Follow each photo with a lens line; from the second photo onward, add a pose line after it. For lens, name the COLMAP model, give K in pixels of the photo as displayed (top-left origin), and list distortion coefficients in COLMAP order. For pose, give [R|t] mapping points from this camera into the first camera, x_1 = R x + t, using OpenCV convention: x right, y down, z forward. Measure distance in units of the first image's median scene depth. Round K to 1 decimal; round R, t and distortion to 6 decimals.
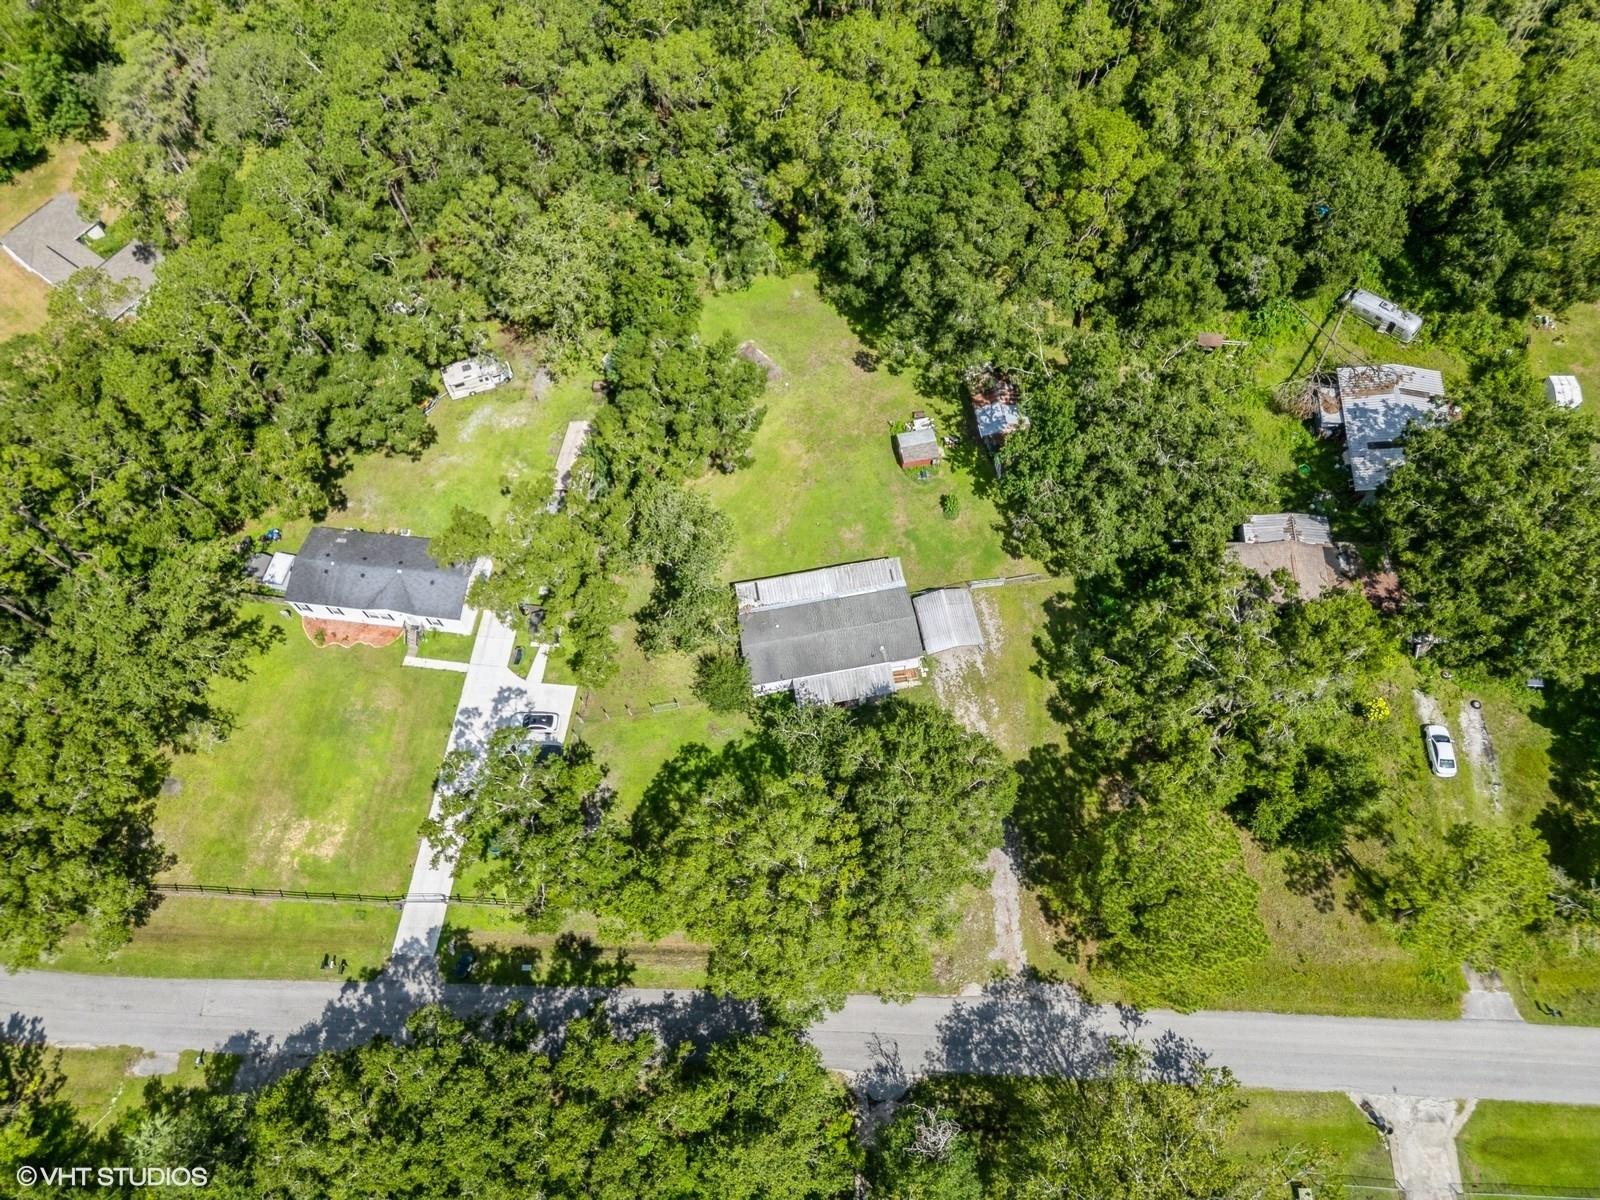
lens RADIAL K [[1117.0, 0, 802.4], [0, 1117.0, 583.4], [0, 0, 1]] dist [0.061909, -0.053968]
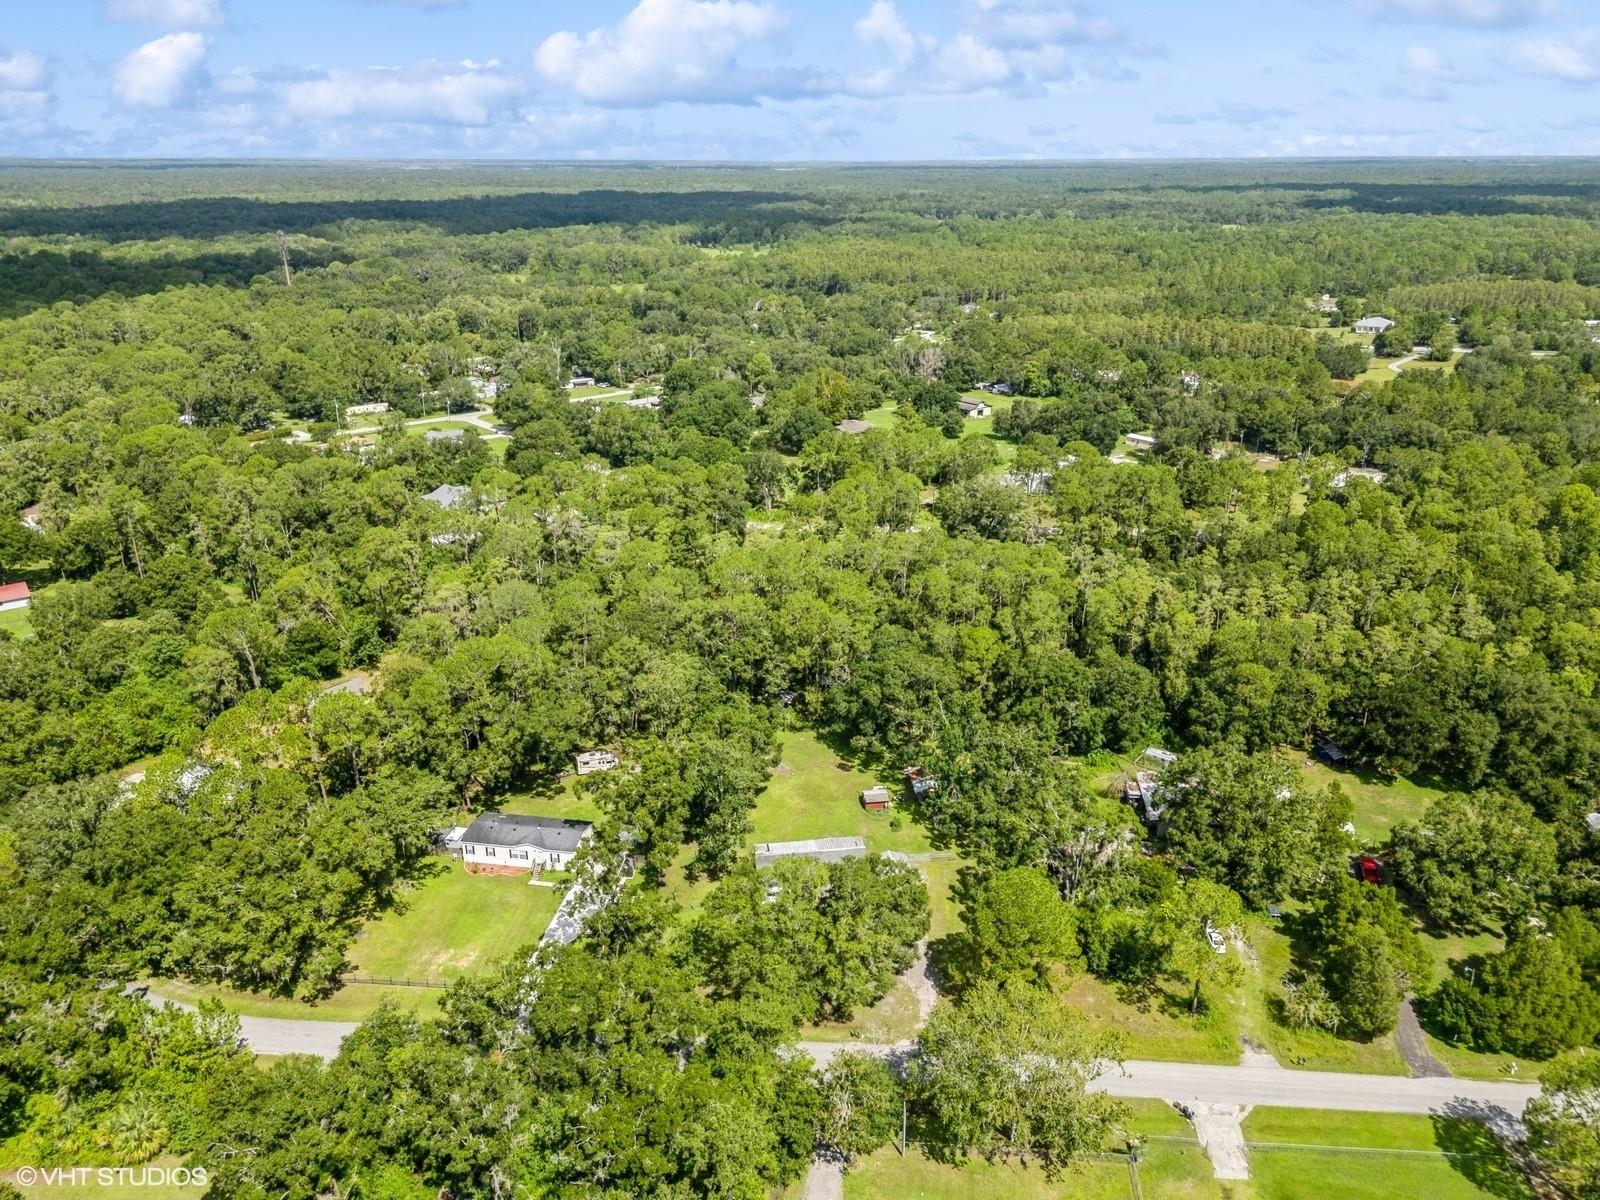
lens RADIAL K [[1117.0, 0, 806.3], [0, 1117.0, 604.2], [0, 0, 1]] dist [0.061909, -0.053968]
pose [[0.998564, 0.051502, -0.014765, 0.017414], [-0.048512, 0.752212, -0.657133, 0.797595], [-0.022737, 0.656905, 0.753630, -0.400434]]
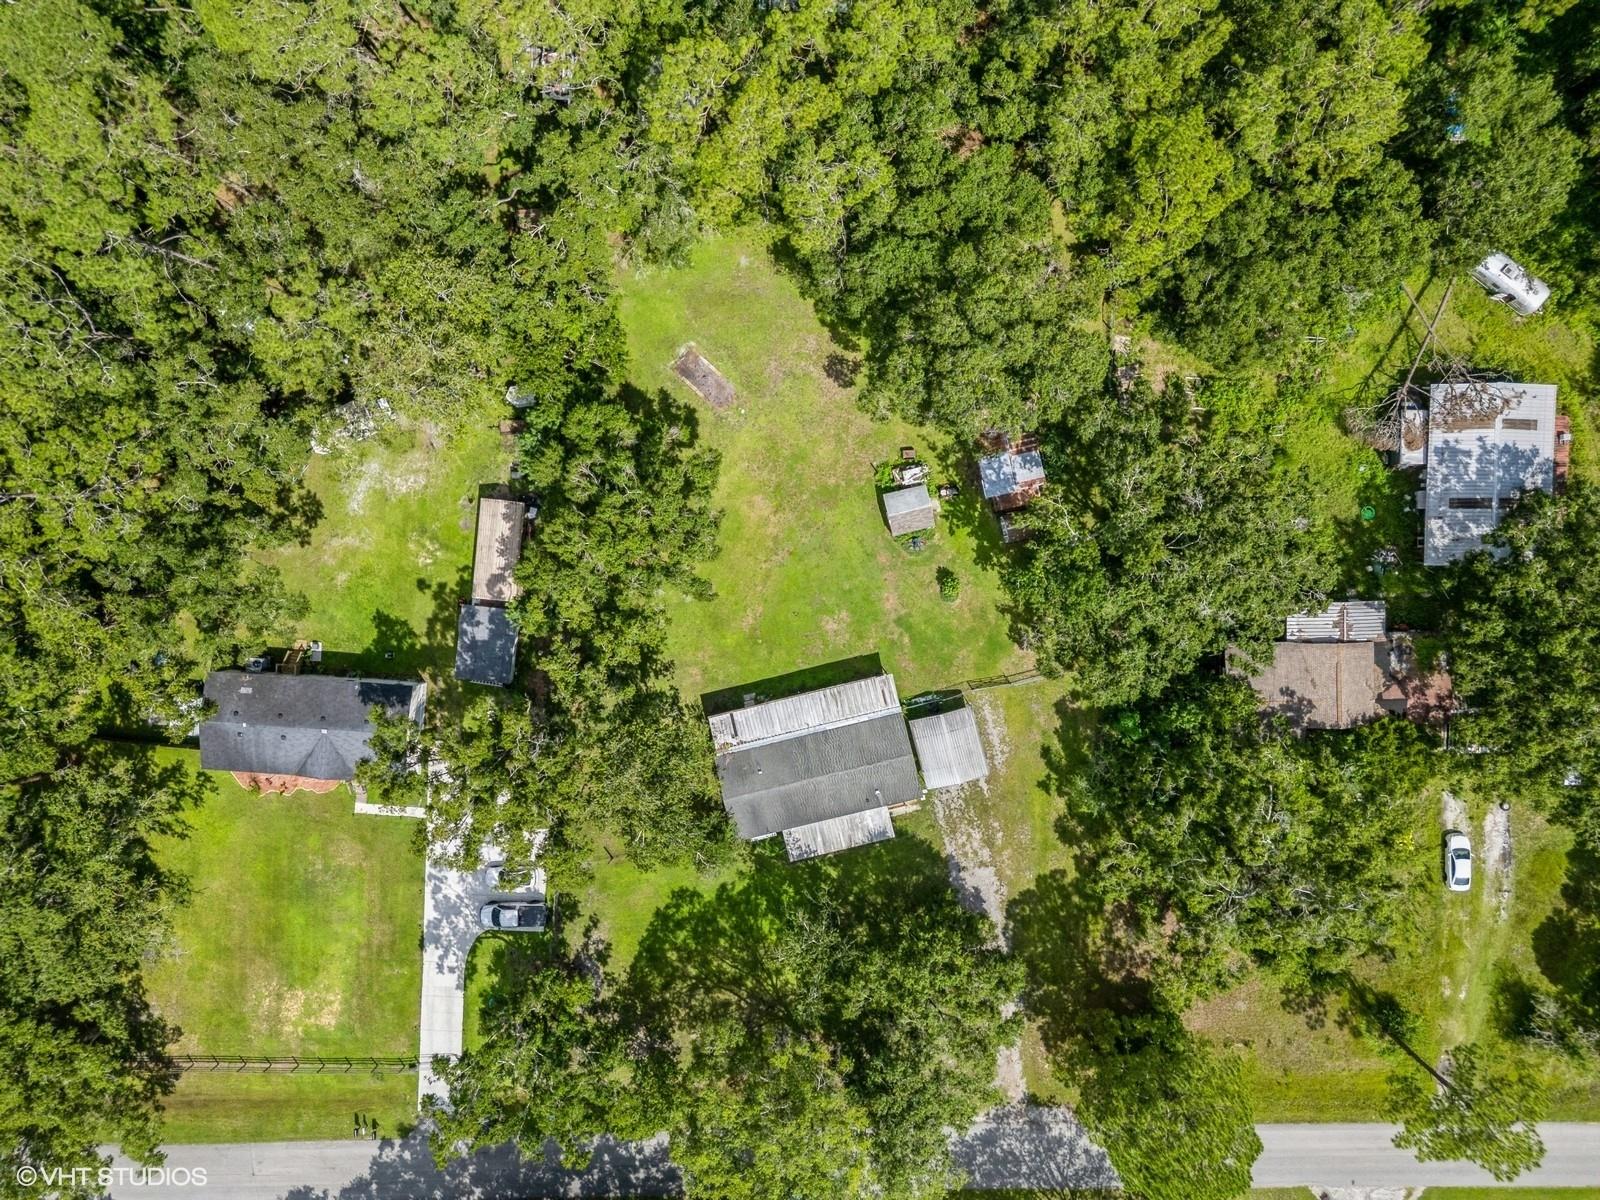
lens RADIAL K [[1117.0, 0, 804.9], [0, 1117.0, 566.5], [0, 0, 1]] dist [0.061909, -0.053968]
pose [[0.997210, -0.073836, 0.010933, 0.015289], [0.059303, 0.872703, 0.484636, -0.554940], [-0.045325, -0.482636, 0.874647, 0.291517]]
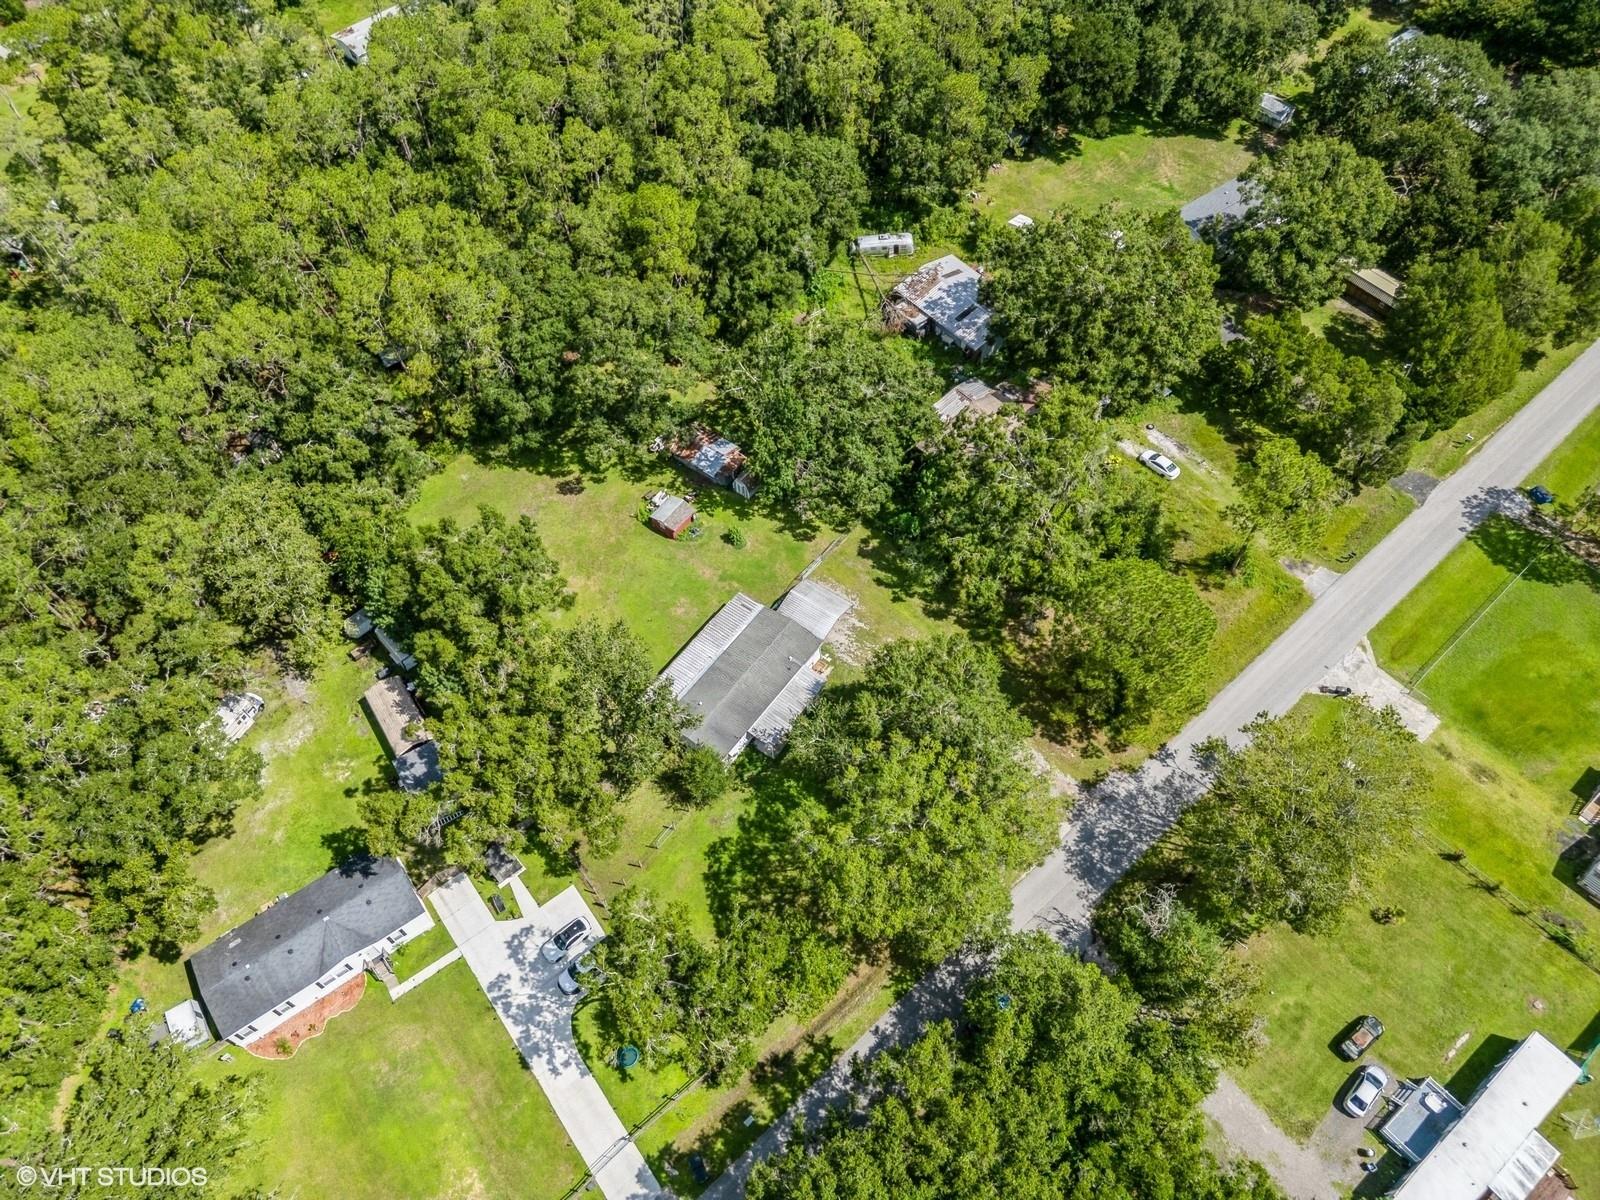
lens RADIAL K [[1117.0, 0, 789.6], [0, 1117.0, 593.1], [0, 0, 1]] dist [0.061909, -0.053968]
pose [[0.724127, -0.552220, 0.413151, -0.337201], [0.611446, 0.791159, -0.014209, 0.023193], [-0.319021, 0.262909, 0.910552, 0.010418]]
